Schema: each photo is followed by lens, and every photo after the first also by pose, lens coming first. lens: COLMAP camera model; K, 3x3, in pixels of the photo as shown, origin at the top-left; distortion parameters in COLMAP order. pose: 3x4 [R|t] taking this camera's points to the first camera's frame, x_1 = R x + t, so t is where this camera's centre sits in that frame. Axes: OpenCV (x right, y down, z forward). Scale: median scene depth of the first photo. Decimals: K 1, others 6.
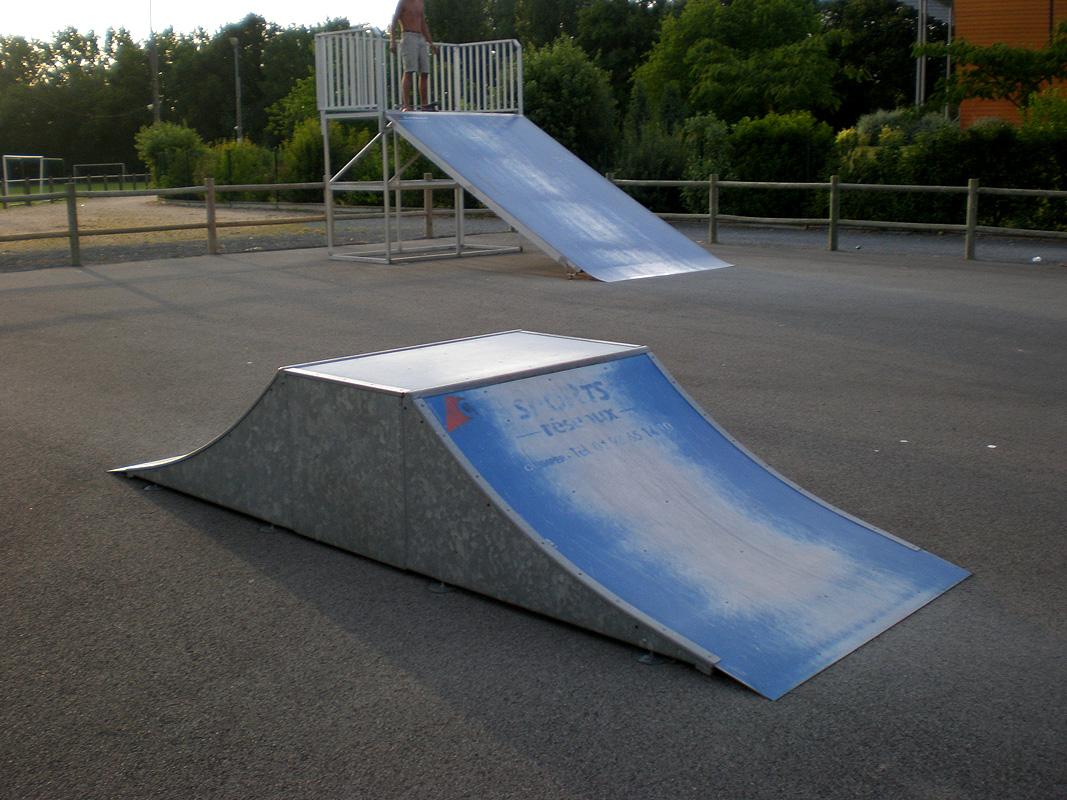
lens RADIAL K [[1207.9, 0, 558.7], [0, 1207.9, 399.8], [0, 0, 1]] dist [-0.065237, -0.160207]
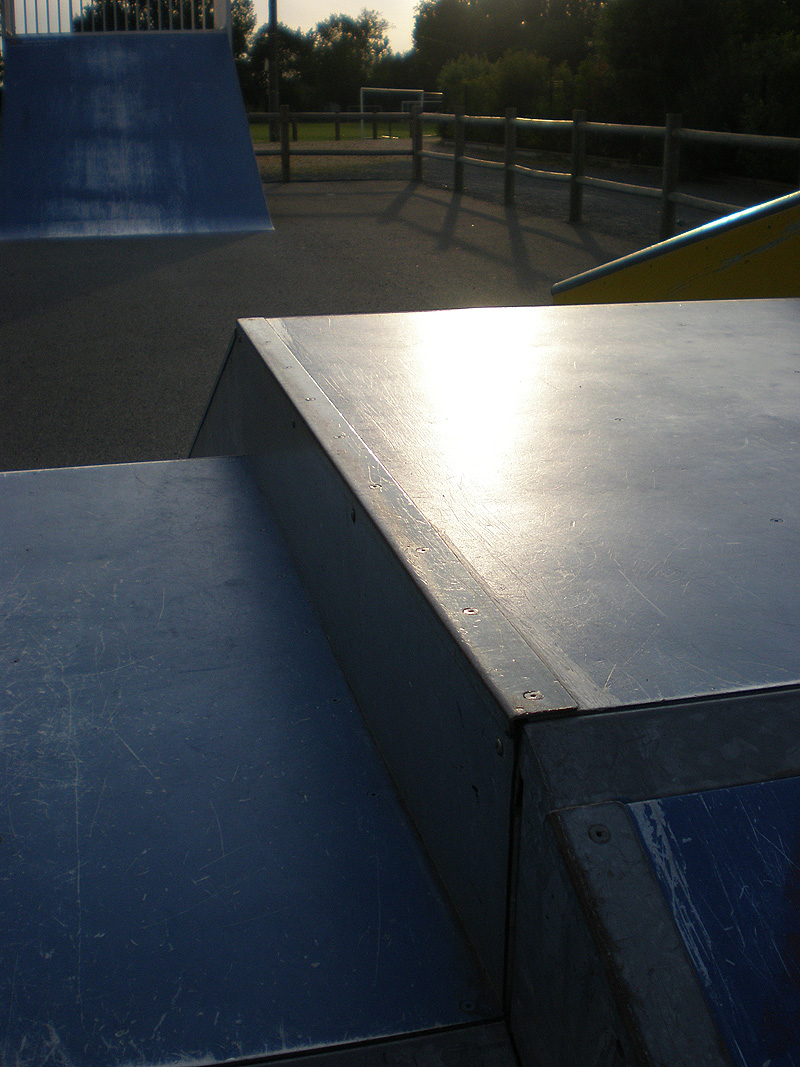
lens RADIAL K [[1207.9, 0, 397.9], [0, 1207.9, 565.6], [0, 0, 1]] dist [-0.065237, -0.160207]
pose [[0.817944, 0.213836, -0.534081, 0.395876], [-0.119050, 0.971174, 0.206516, -0.044777], [0.562846, -0.105336, 0.819822, 0.259337]]
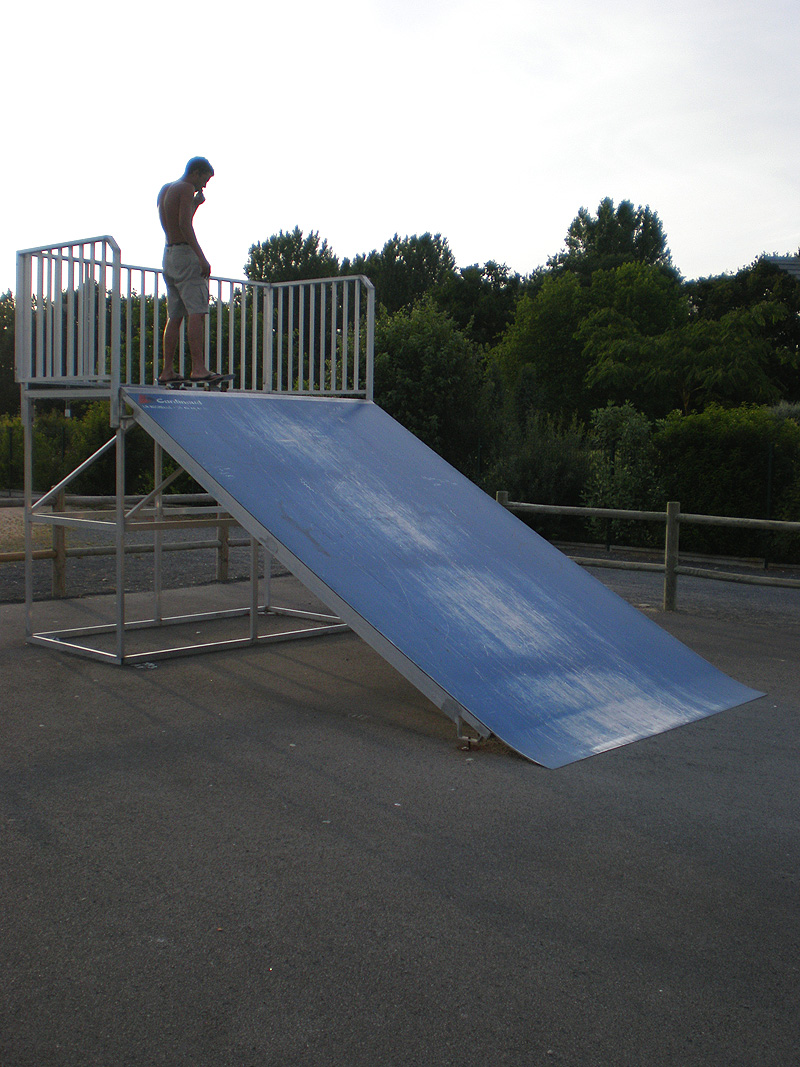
lens RADIAL K [[1207.9, 0, 397.9], [0, 1207.9, 565.6], [0, 0, 1]] dist [-0.065237, -0.160207]
pose [[0.999587, 0.028732, 0.001112, -0.011095], [-0.028507, 0.995332, -0.092208, -0.070858], [-0.003757, 0.092139, 0.995739, 0.289702]]
